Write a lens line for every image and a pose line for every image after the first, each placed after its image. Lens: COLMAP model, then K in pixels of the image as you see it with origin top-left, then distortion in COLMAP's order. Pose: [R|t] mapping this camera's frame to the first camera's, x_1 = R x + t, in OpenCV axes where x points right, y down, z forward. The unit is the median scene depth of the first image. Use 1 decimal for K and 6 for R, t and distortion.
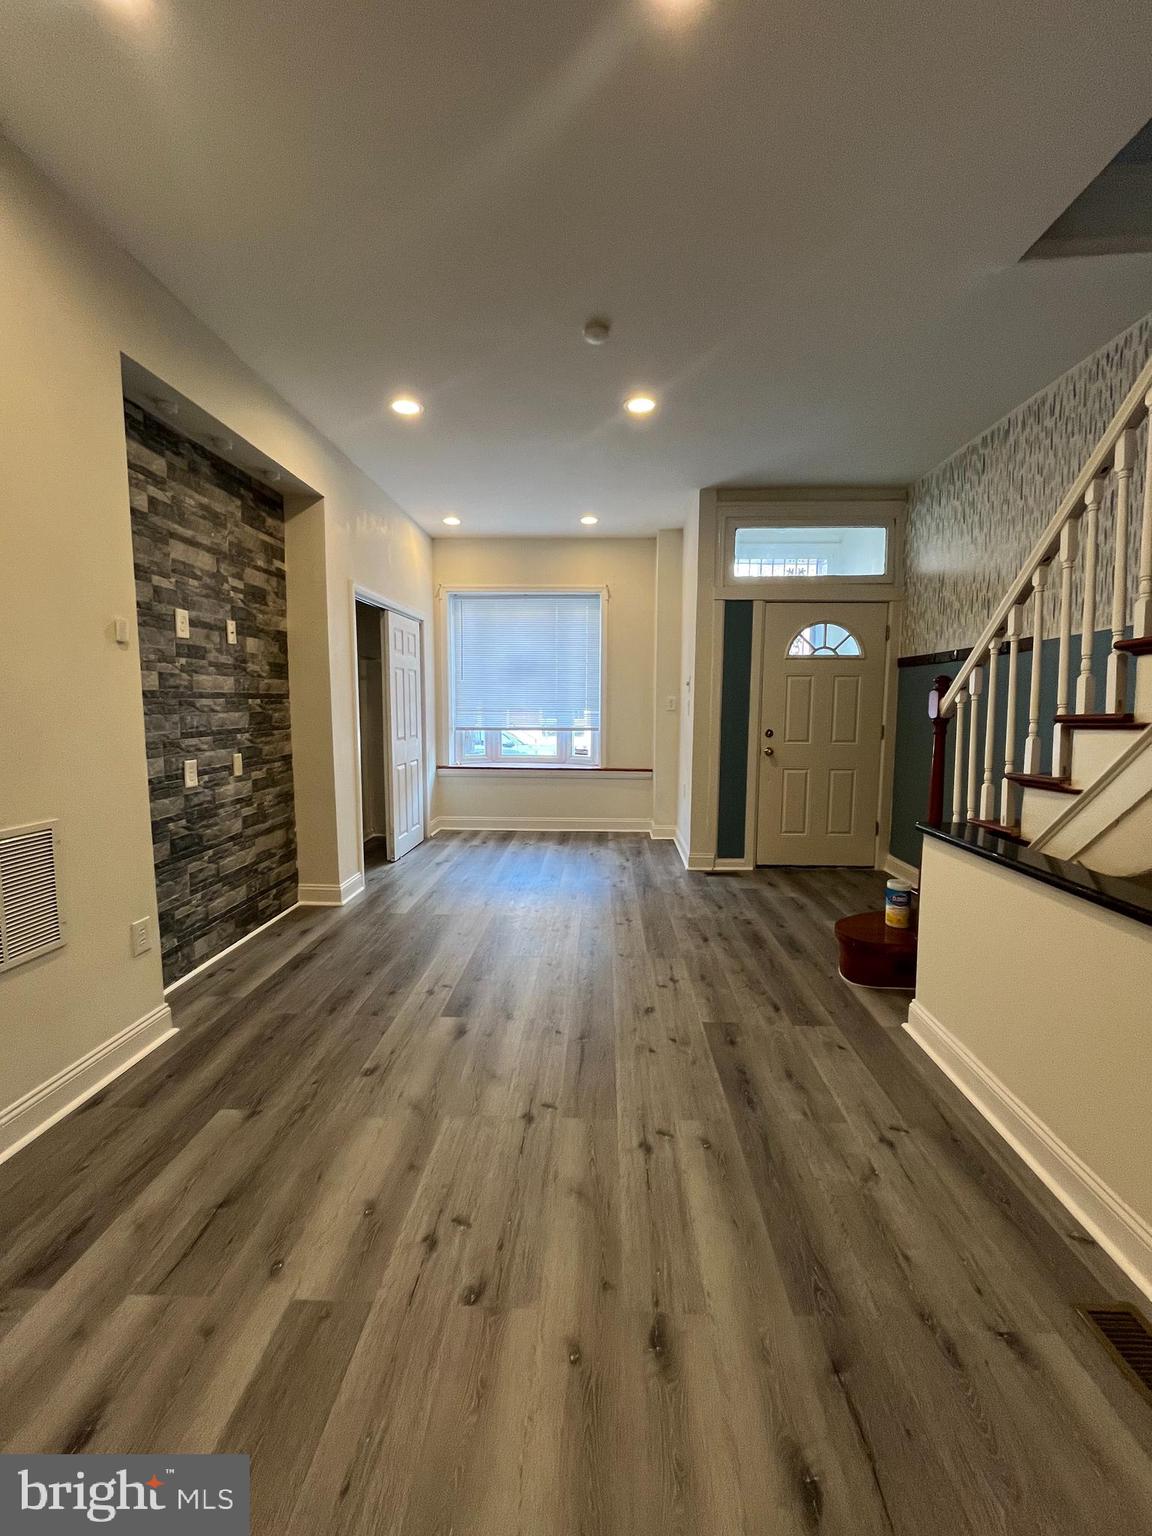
lens RADIAL K [[618.6, 0, 578.1], [0, 618.6, 757.6], [0, 0, 1]] dist [-0.003918, 0.000243]
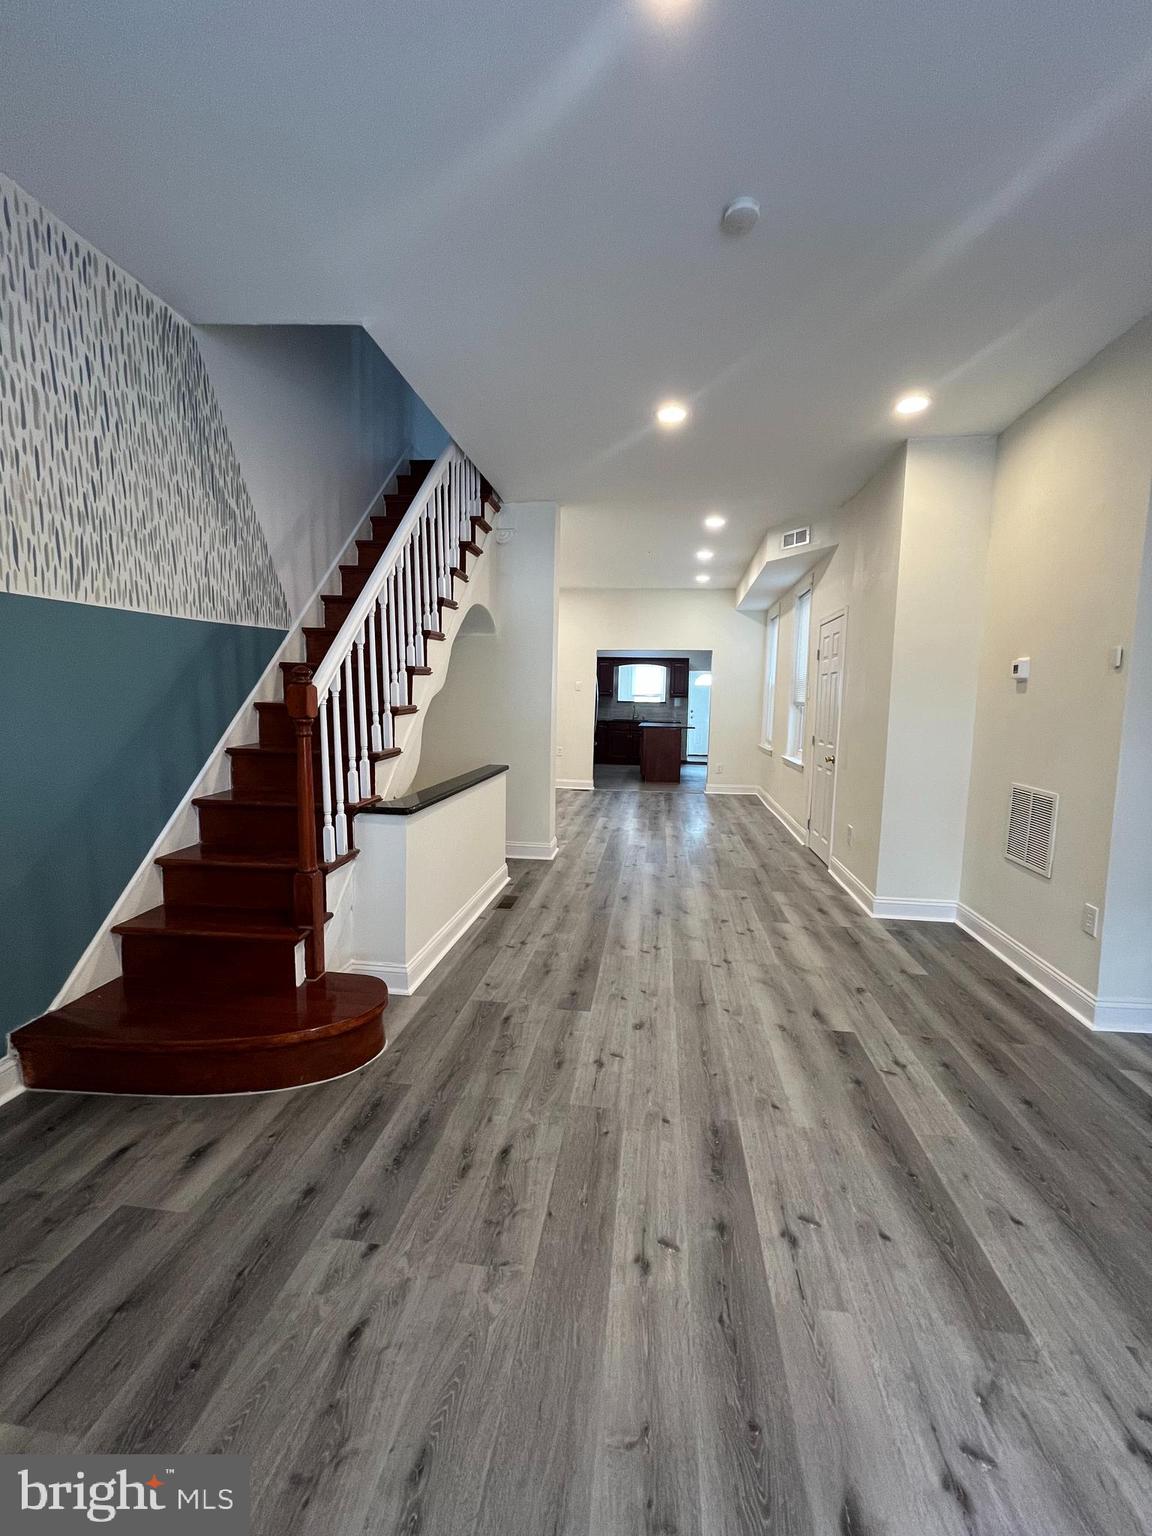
lens RADIAL K [[618.6, 0, 576.5], [0, 618.6, 773.2], [0, 0, 1]] dist [-0.003918, 0.000243]
pose [[-0.995692, -0.035356, 0.085714, 0.178766], [-0.016842, 0.978030, 0.207782, -0.220424], [-0.091177, 0.205443, -0.974413, 2.333917]]
